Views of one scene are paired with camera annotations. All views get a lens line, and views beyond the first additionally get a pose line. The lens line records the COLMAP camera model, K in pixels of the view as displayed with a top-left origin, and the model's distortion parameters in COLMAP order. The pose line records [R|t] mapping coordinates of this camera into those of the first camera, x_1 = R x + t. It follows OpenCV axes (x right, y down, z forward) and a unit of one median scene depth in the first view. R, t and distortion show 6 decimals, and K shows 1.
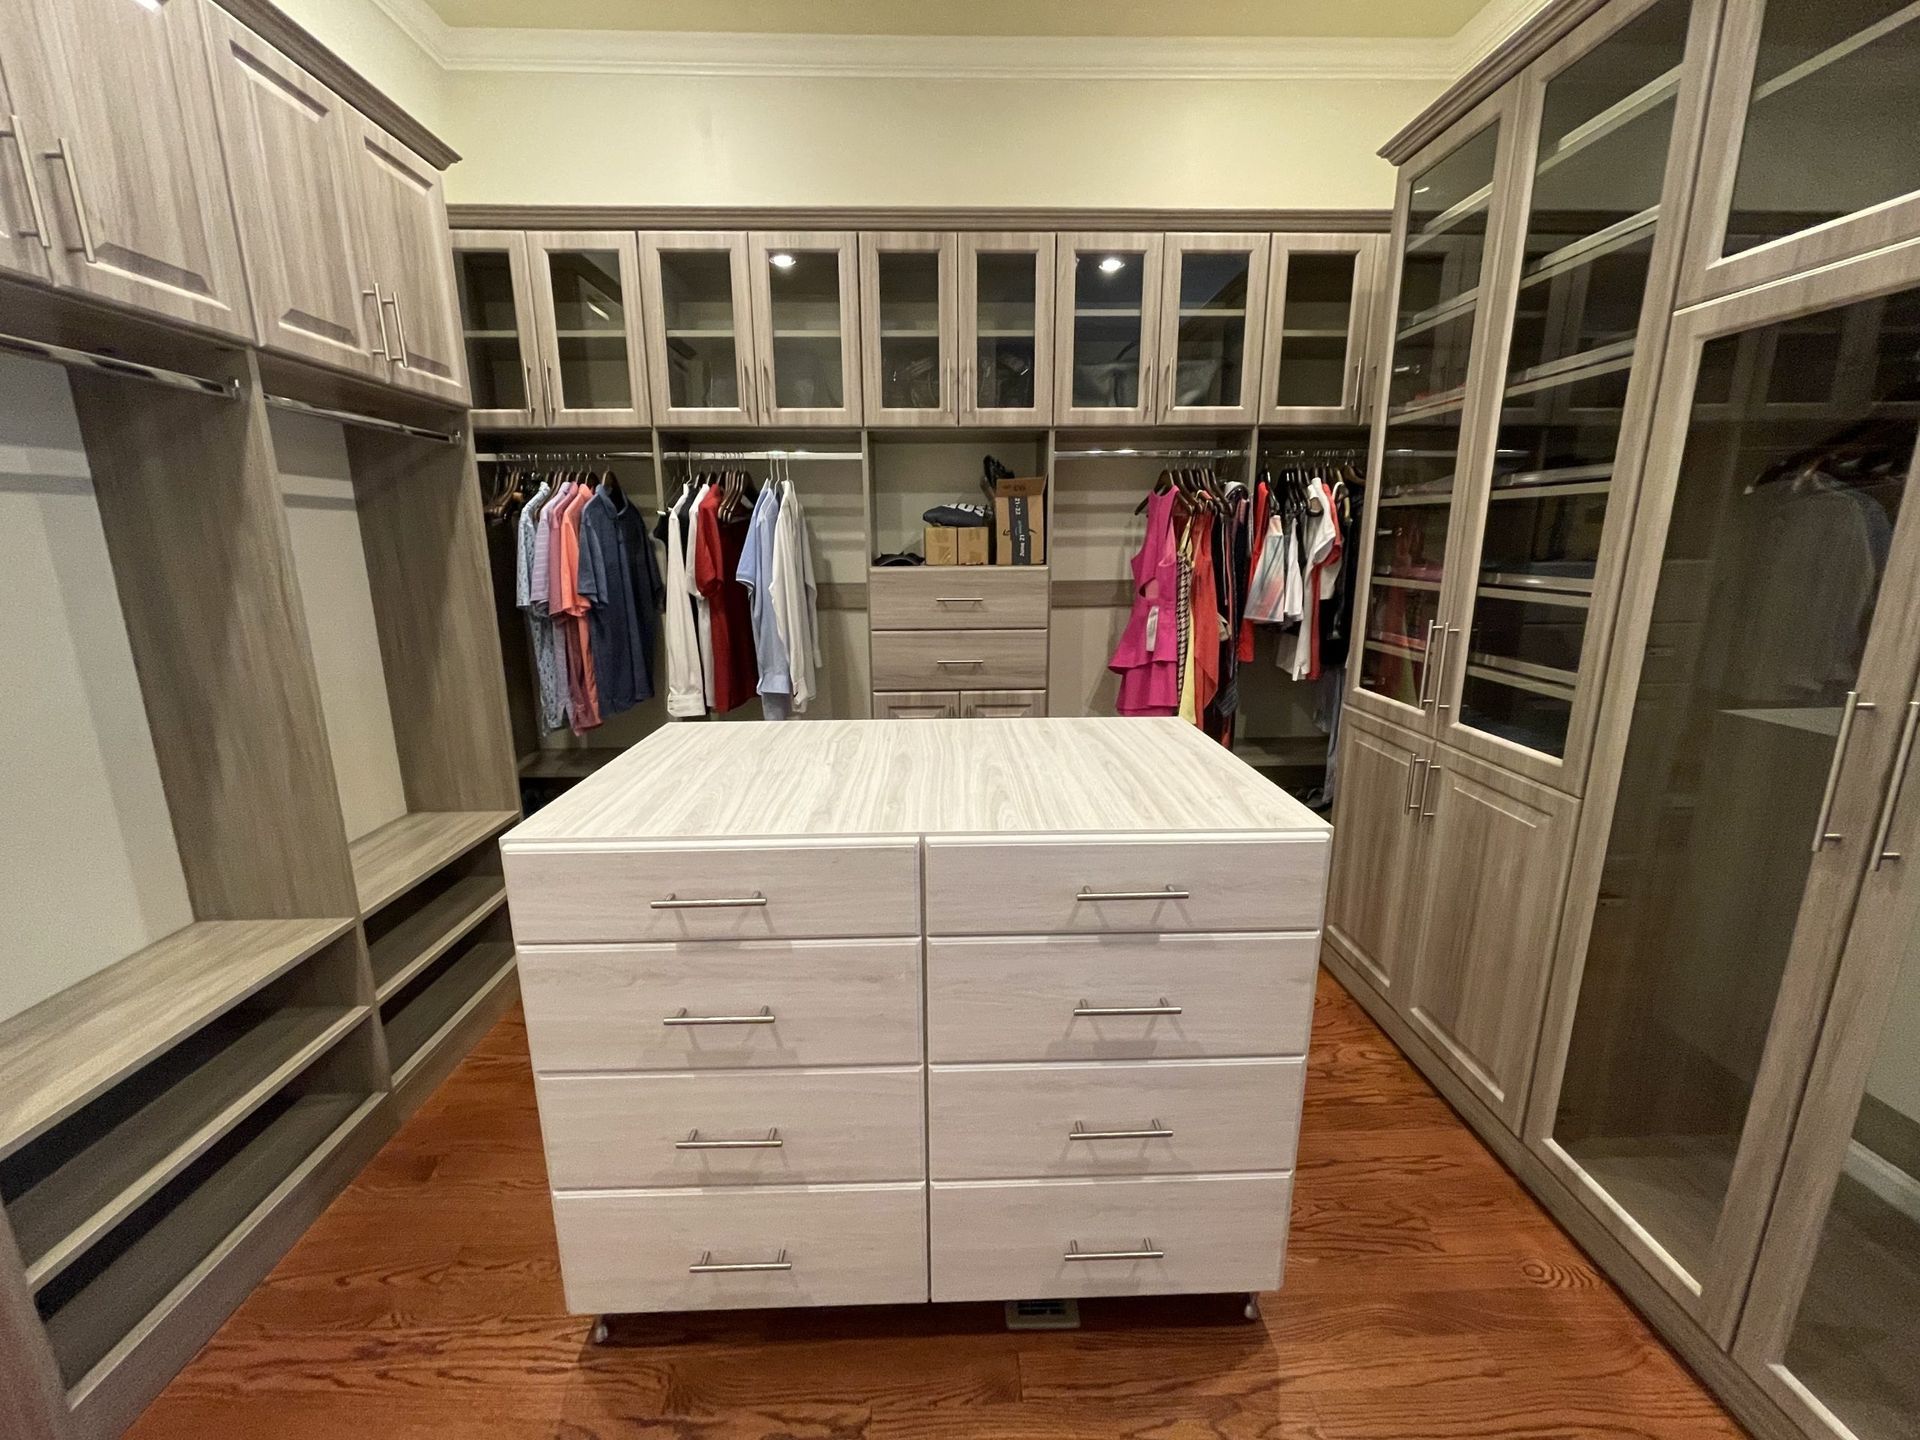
lens RADIAL K [[775.4, 0, 959.1], [0, 775.4, 715.3], [0, 0, 1]] dist [-0.000017, 0.000143]
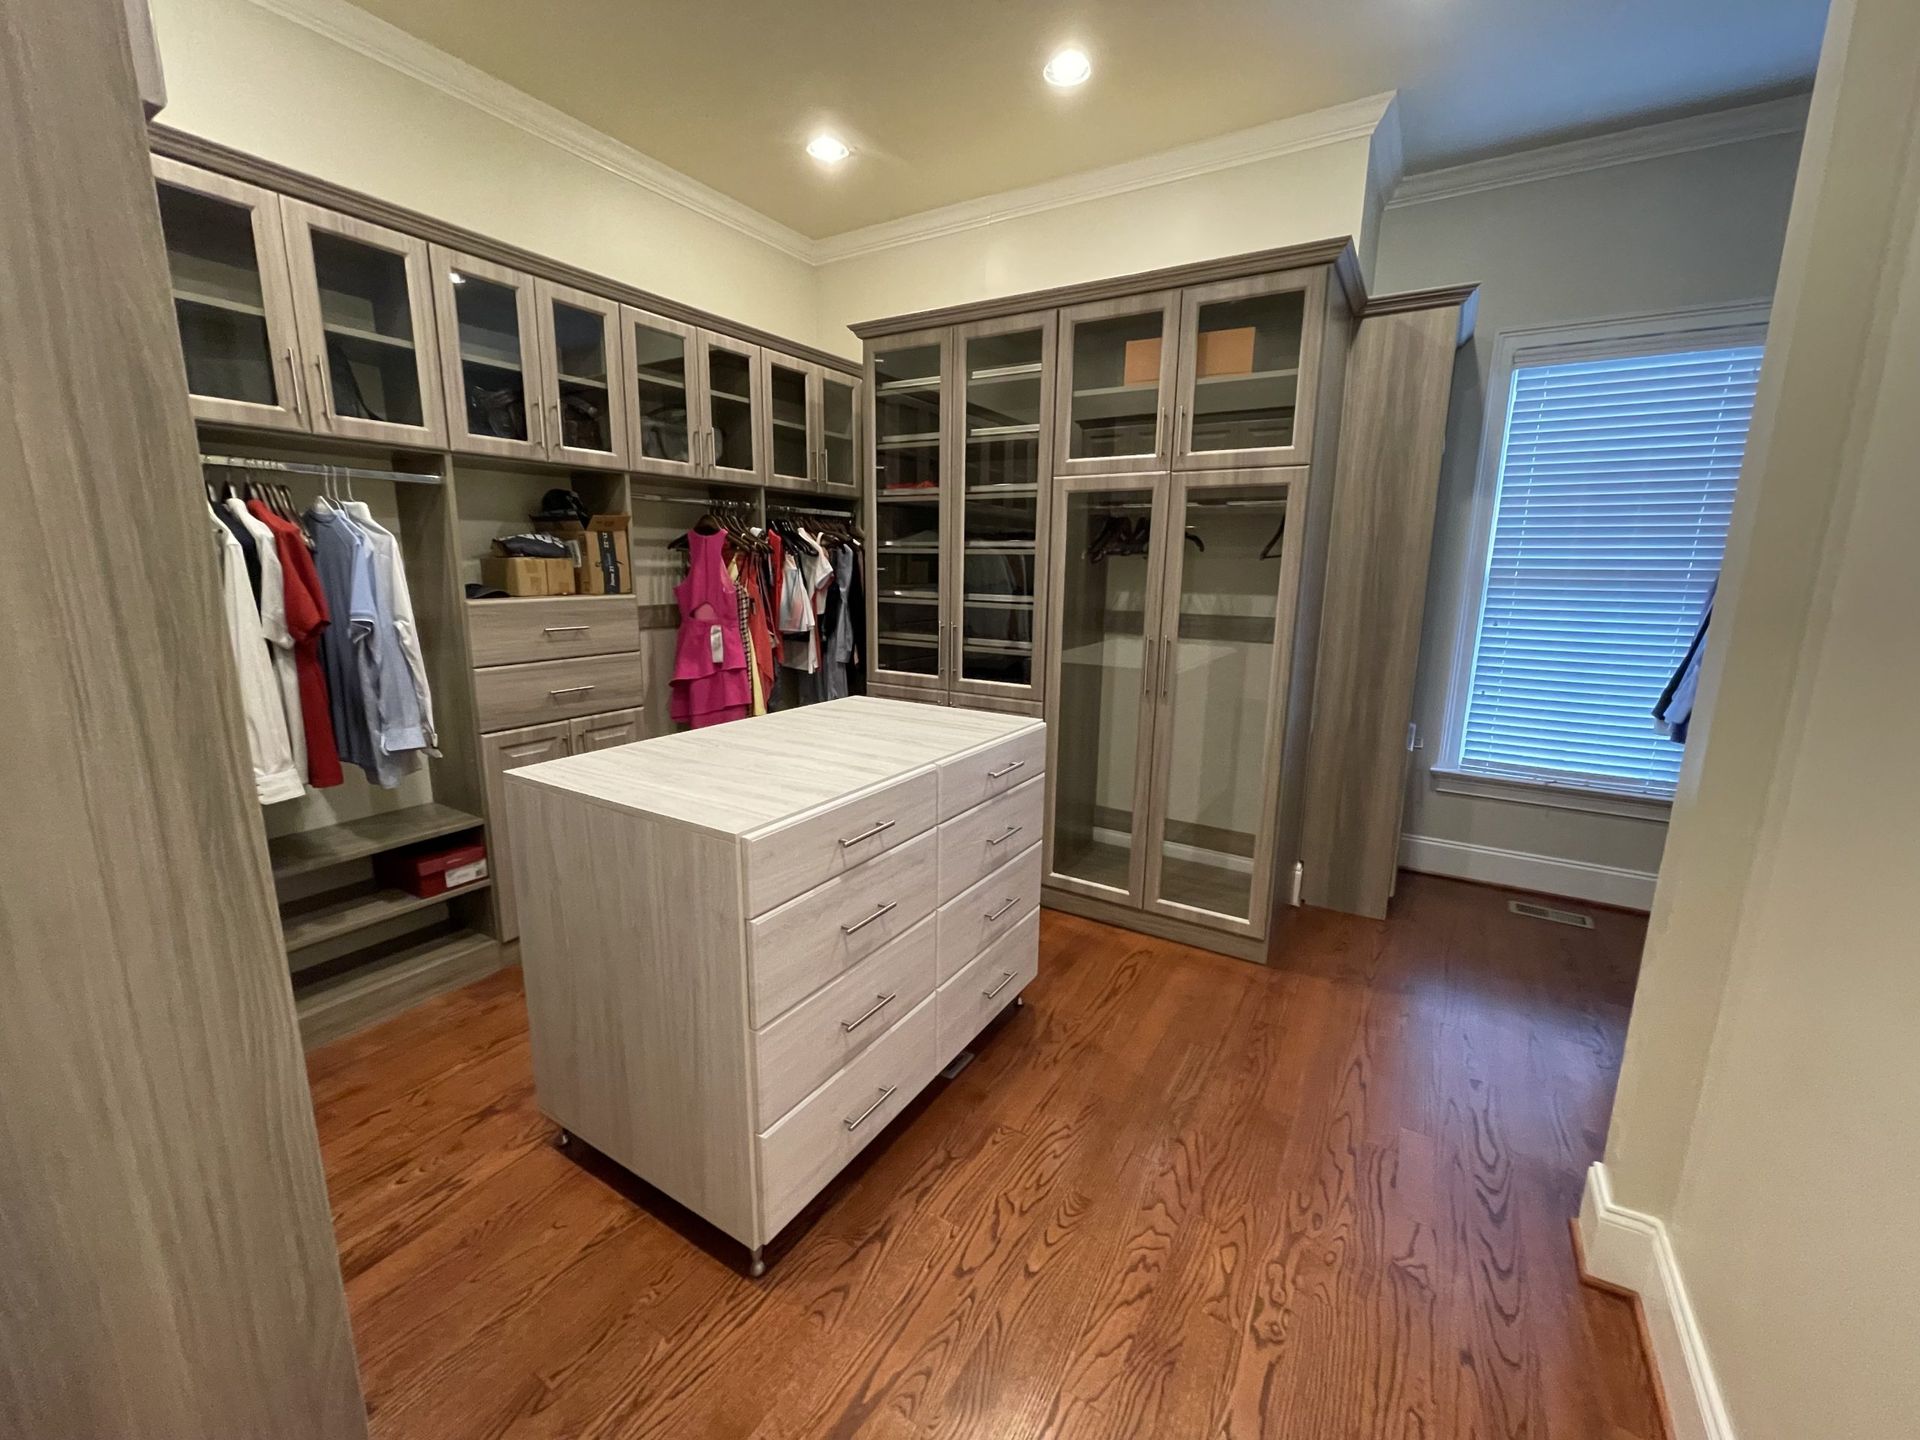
lens RADIAL K [[775.4, 0, 959.1], [0, 775.4, 715.3], [0, 0, 1]] dist [-0.000017, 0.000143]
pose [[0.552288, -0.150734, 0.819913, -0.600158], [0.170976, 0.983091, 0.065565, -0.017556], [-0.815932, 0.103975, 0.568721, 0.010262]]
